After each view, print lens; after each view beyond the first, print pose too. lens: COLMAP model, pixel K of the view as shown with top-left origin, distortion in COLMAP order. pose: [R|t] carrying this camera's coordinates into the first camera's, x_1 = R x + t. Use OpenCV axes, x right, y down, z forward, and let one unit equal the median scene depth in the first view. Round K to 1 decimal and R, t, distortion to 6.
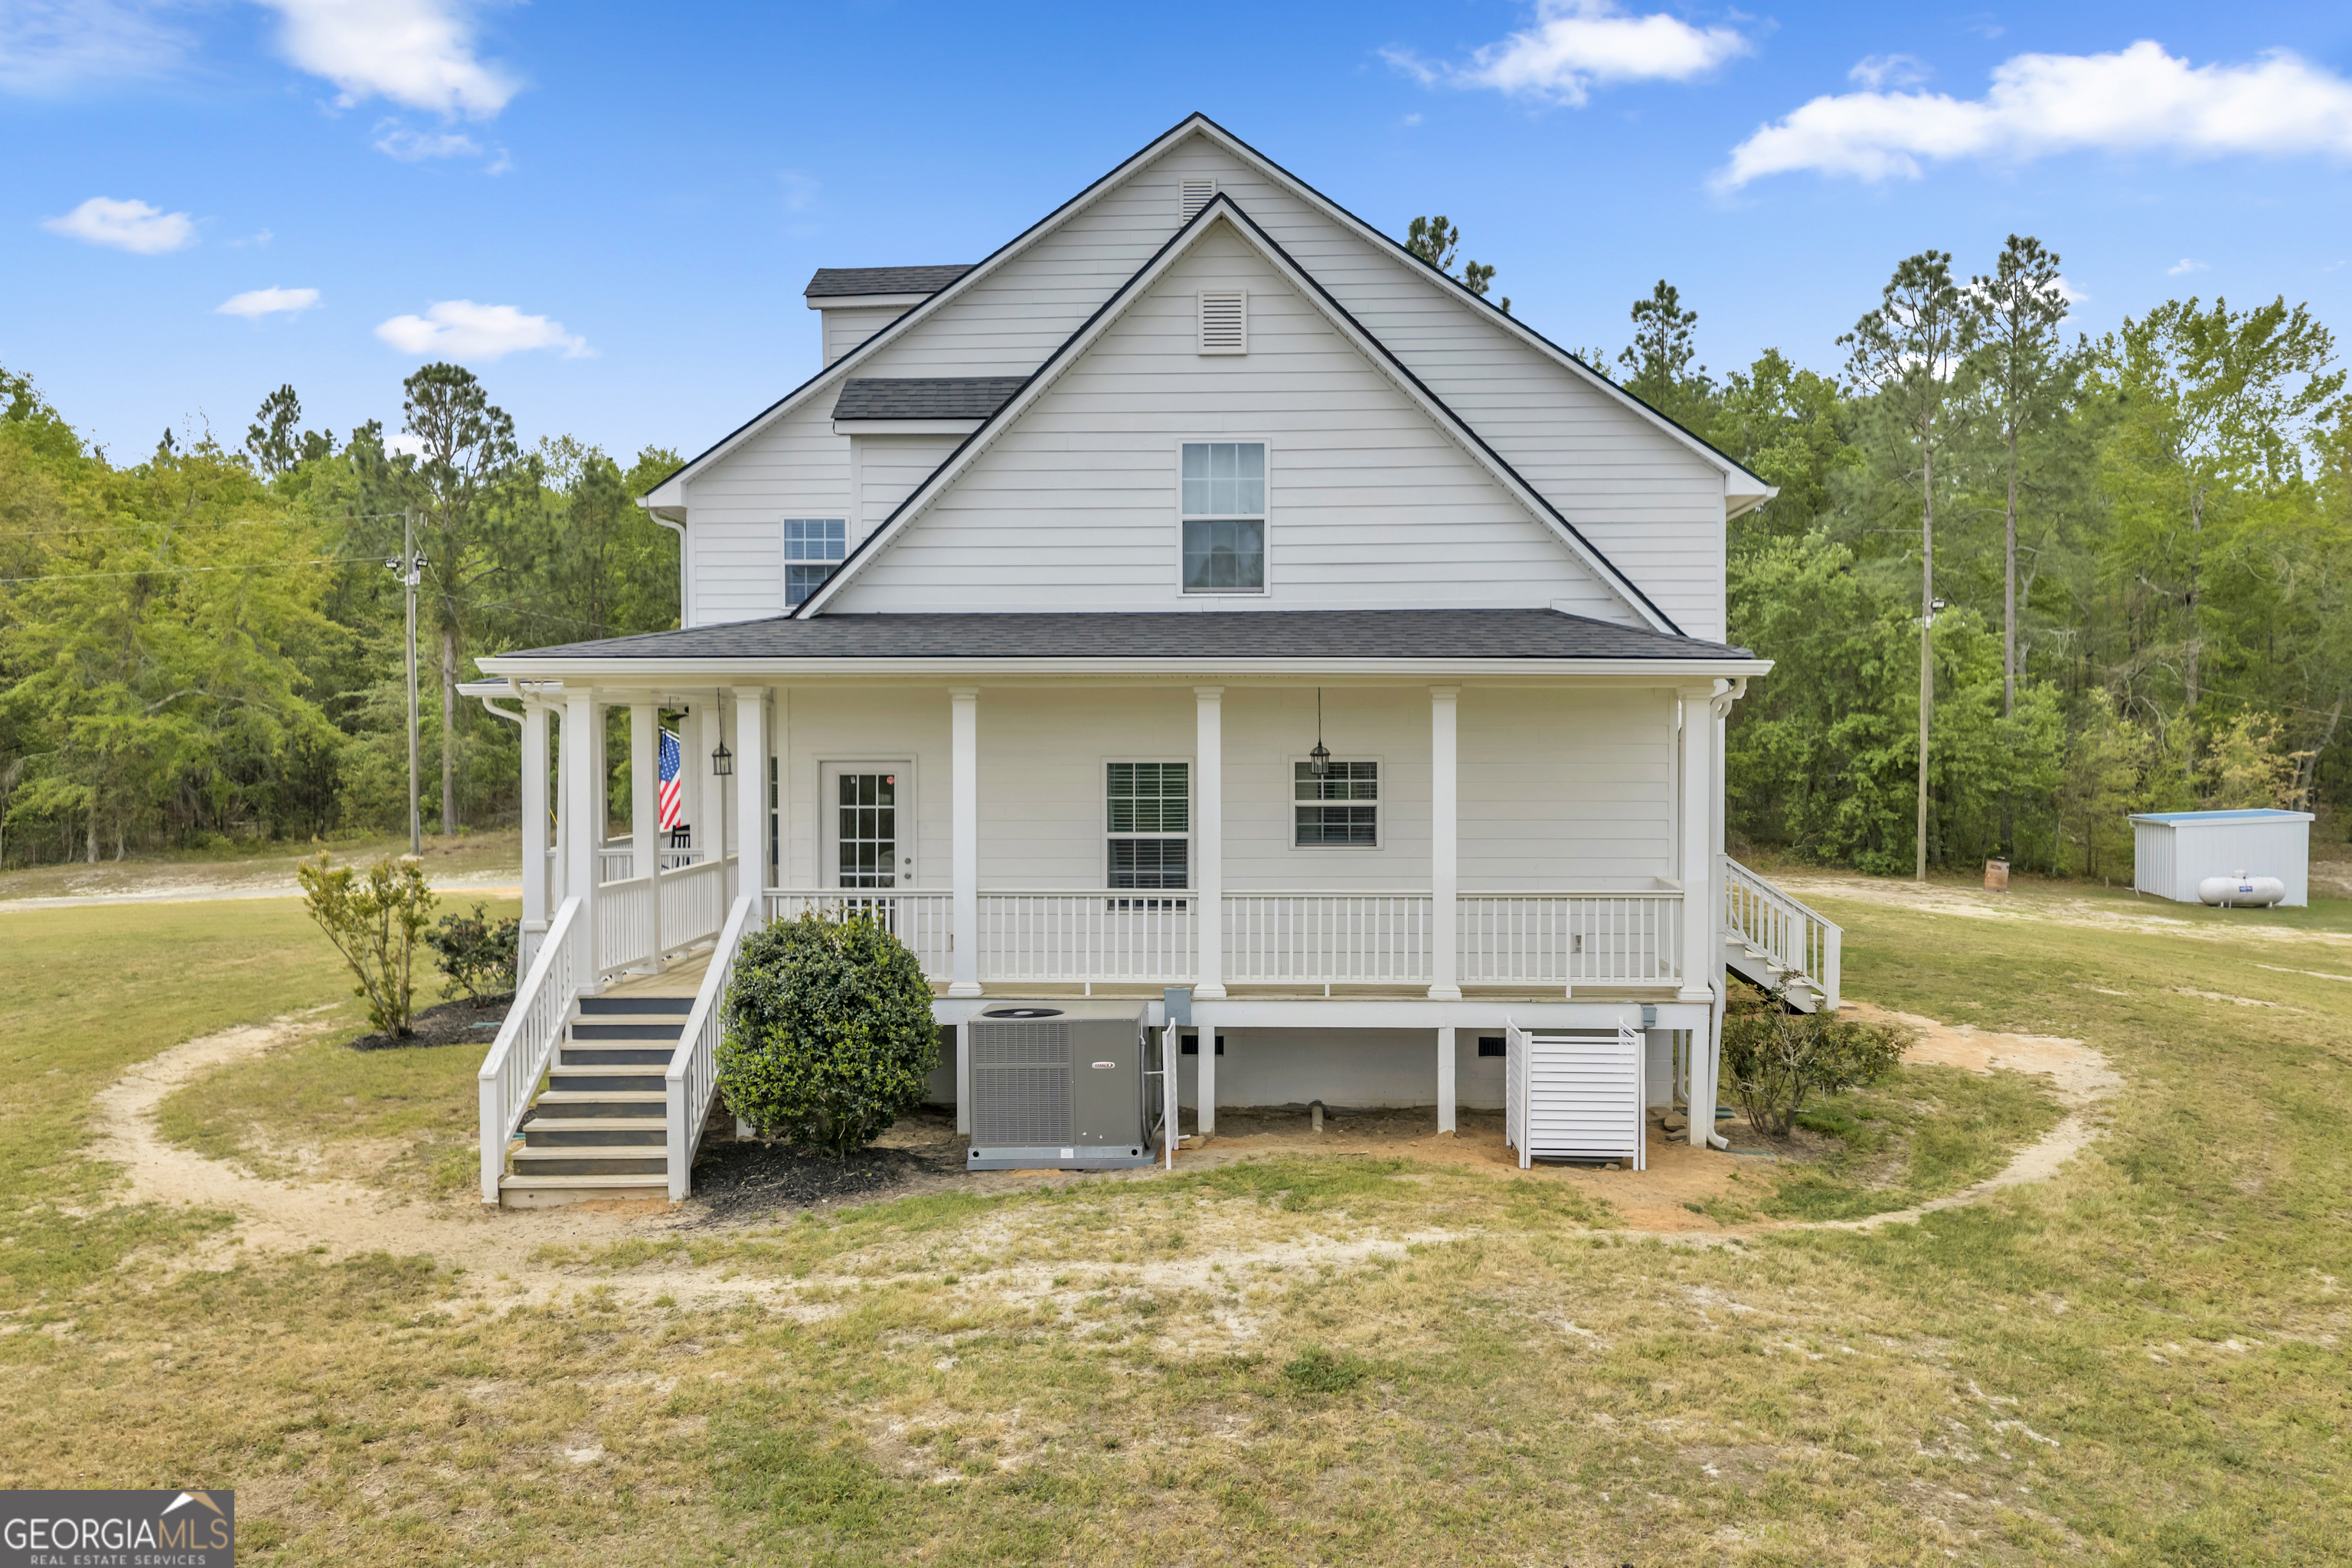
lens RADIAL K [[1943.9, 0, 1183.8], [0, 1943.9, 788.6], [0, 0, 1]] dist [0.024274, -0.040071]
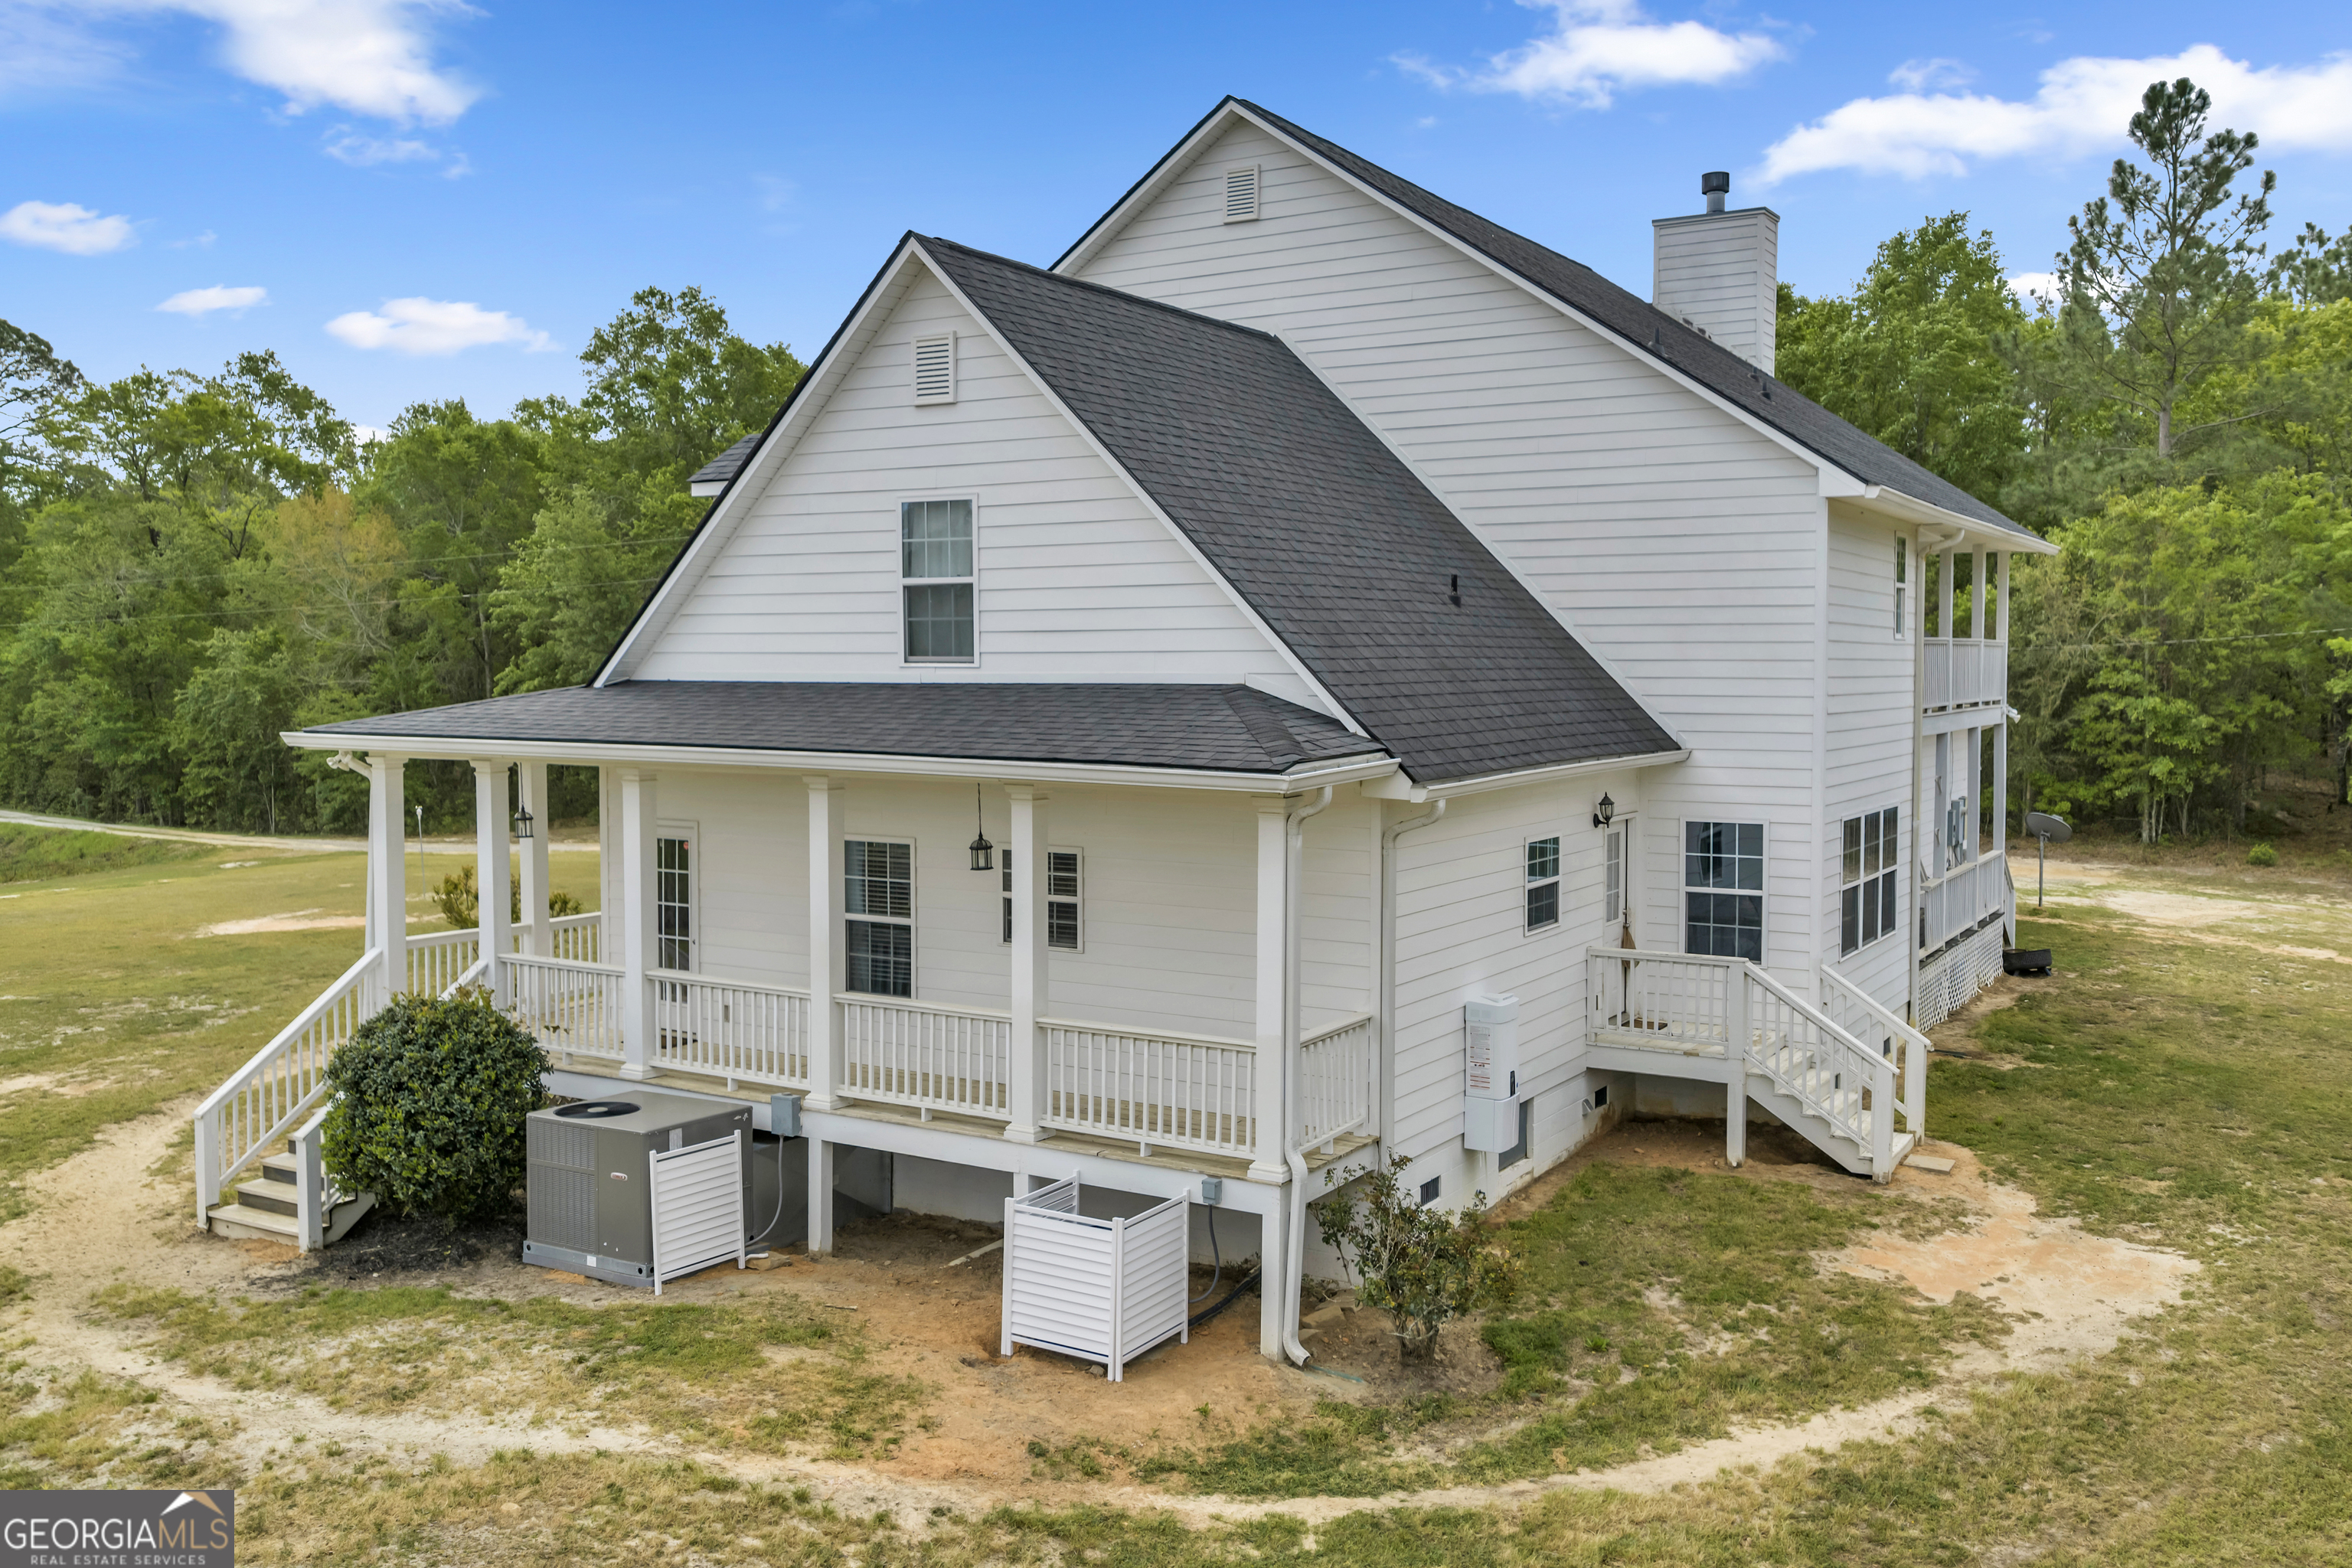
lens RADIAL K [[1943.9, 0, 1177.0], [0, 1943.9, 769.8], [0, 0, 1]] dist [0.024274, -0.040071]
pose [[0.875936, 0.029186, -0.481543, 0.567905], [-0.015332, 0.999348, 0.032681, -0.082223], [0.482183, -0.021244, 0.875813, 0.245338]]
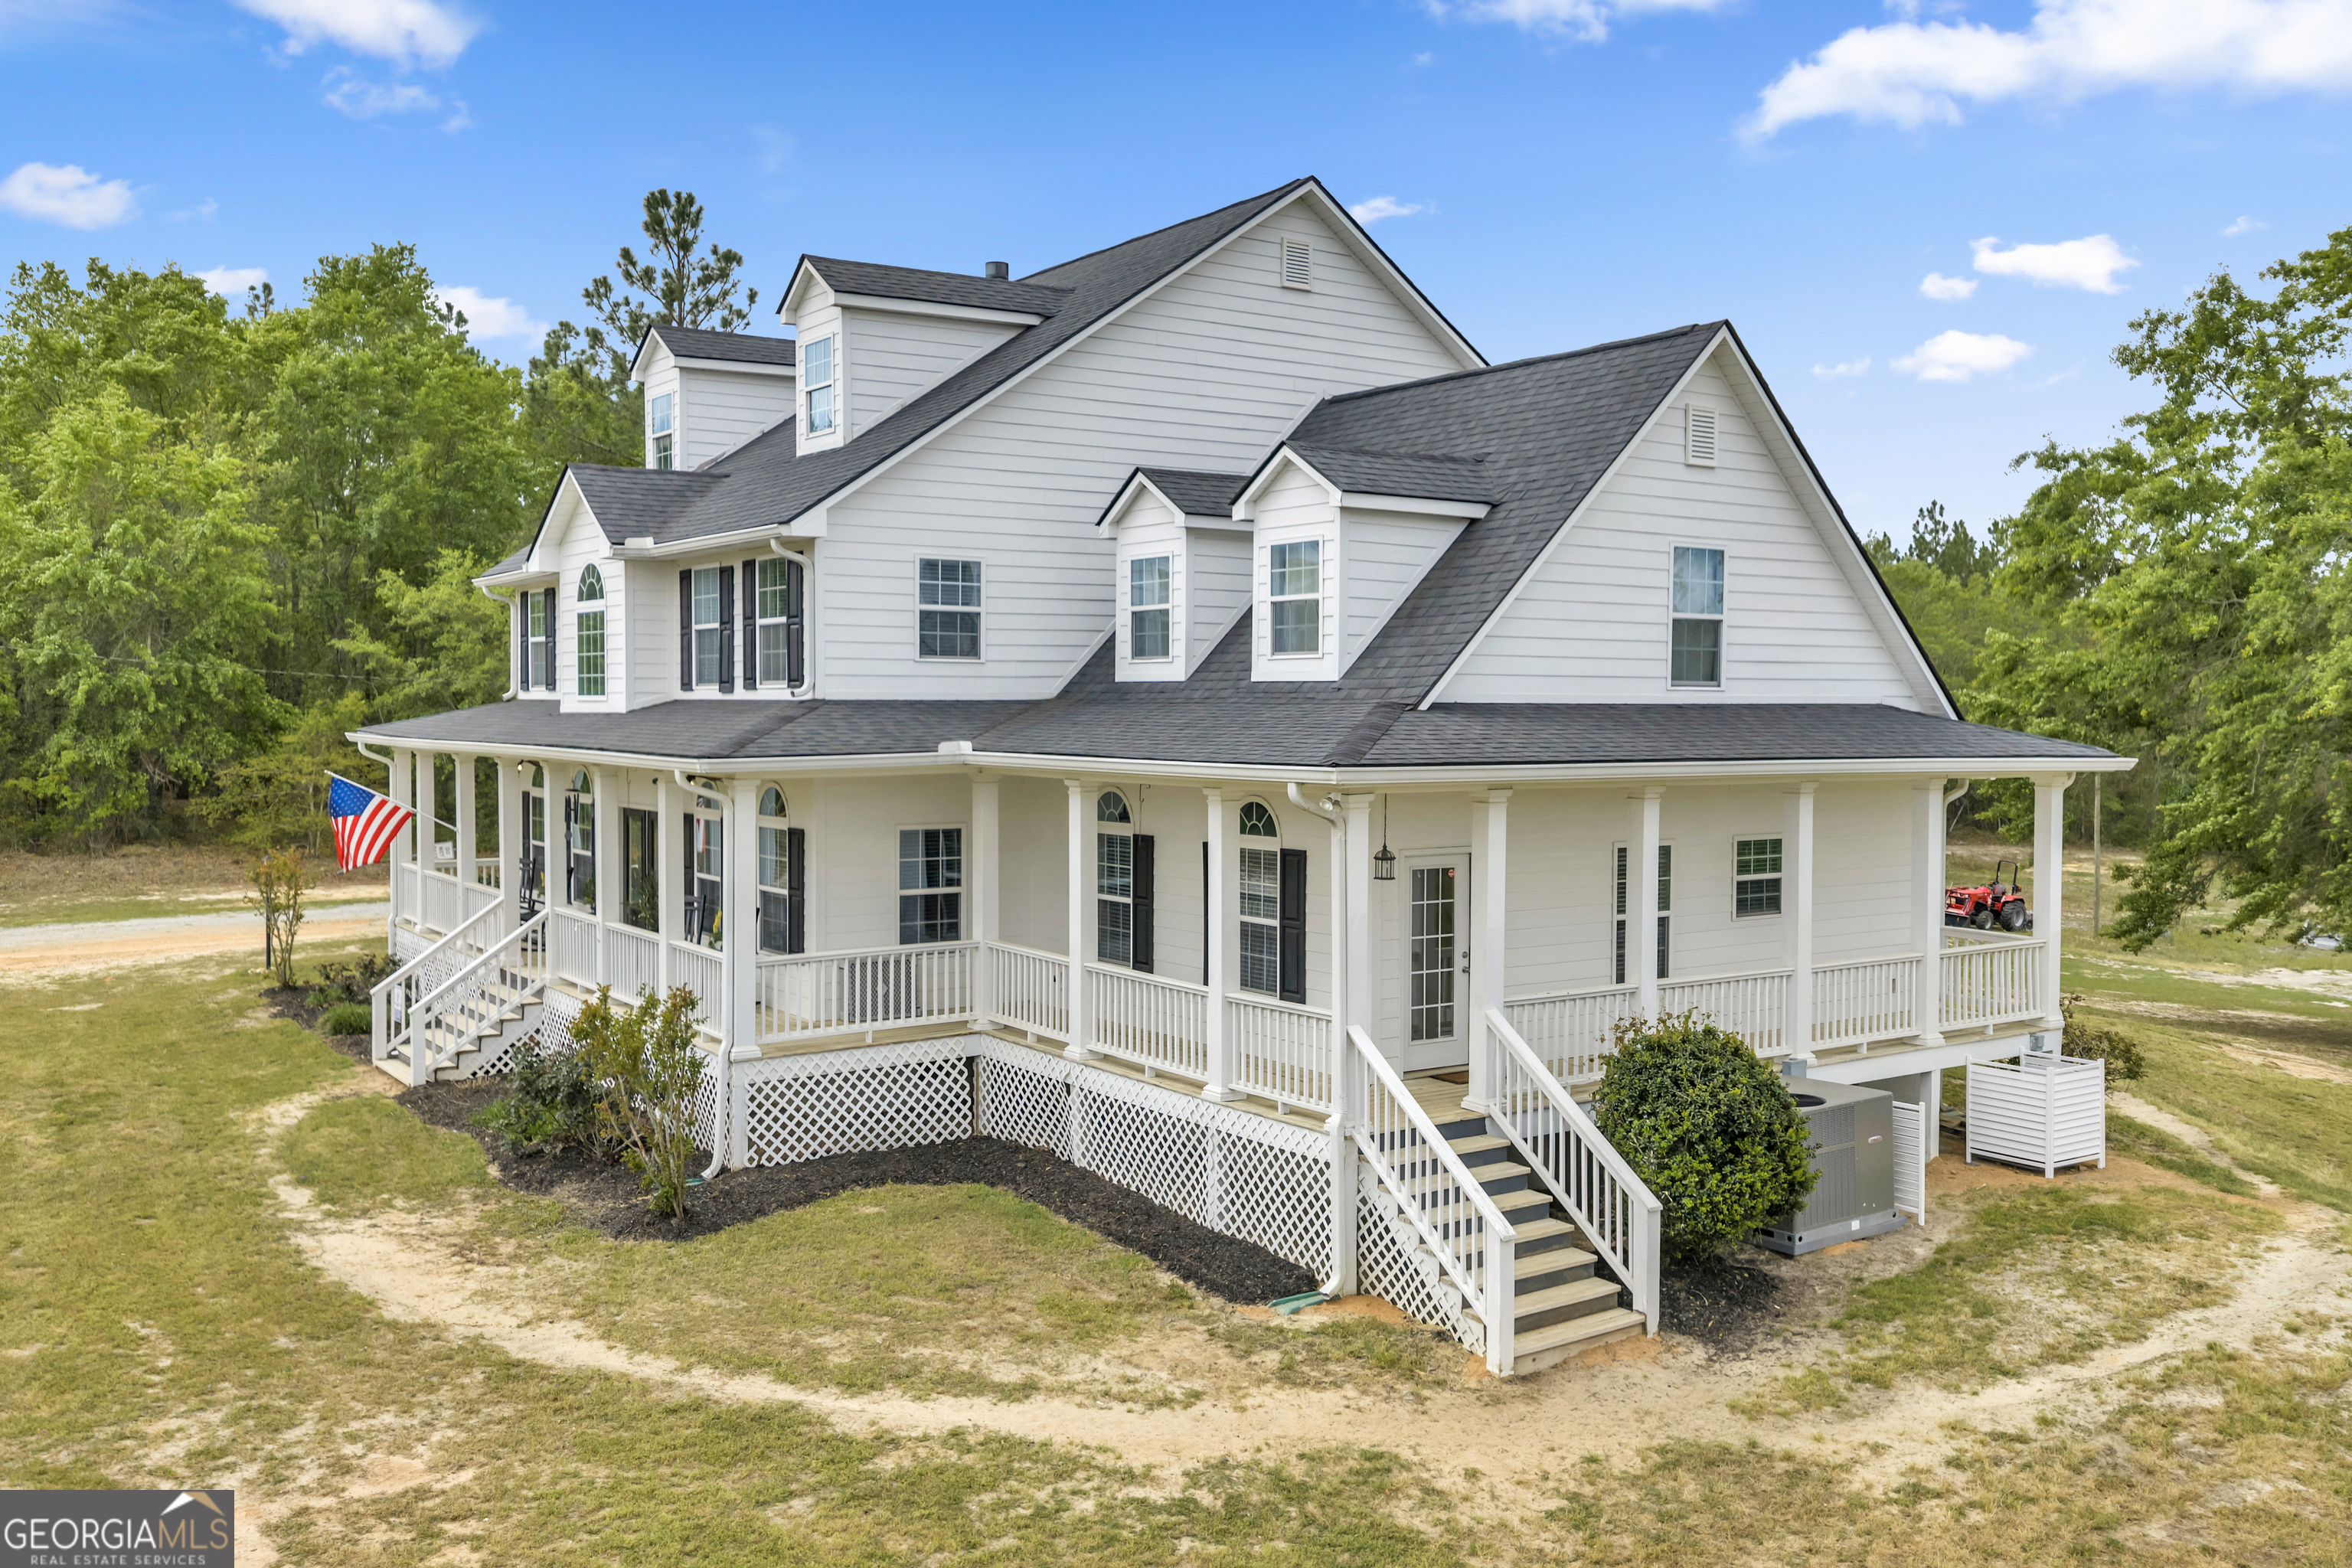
lens RADIAL K [[1943.9, 0, 1217.3], [0, 1943.9, 786.4], [0, 0, 1]] dist [0.024274, -0.040071]
pose [[0.792009, -0.018545, 0.610227, -0.853796], [0.010190, 0.999801, 0.017159, -0.067019], [-0.610424, -0.007372, 0.792041, 0.307230]]
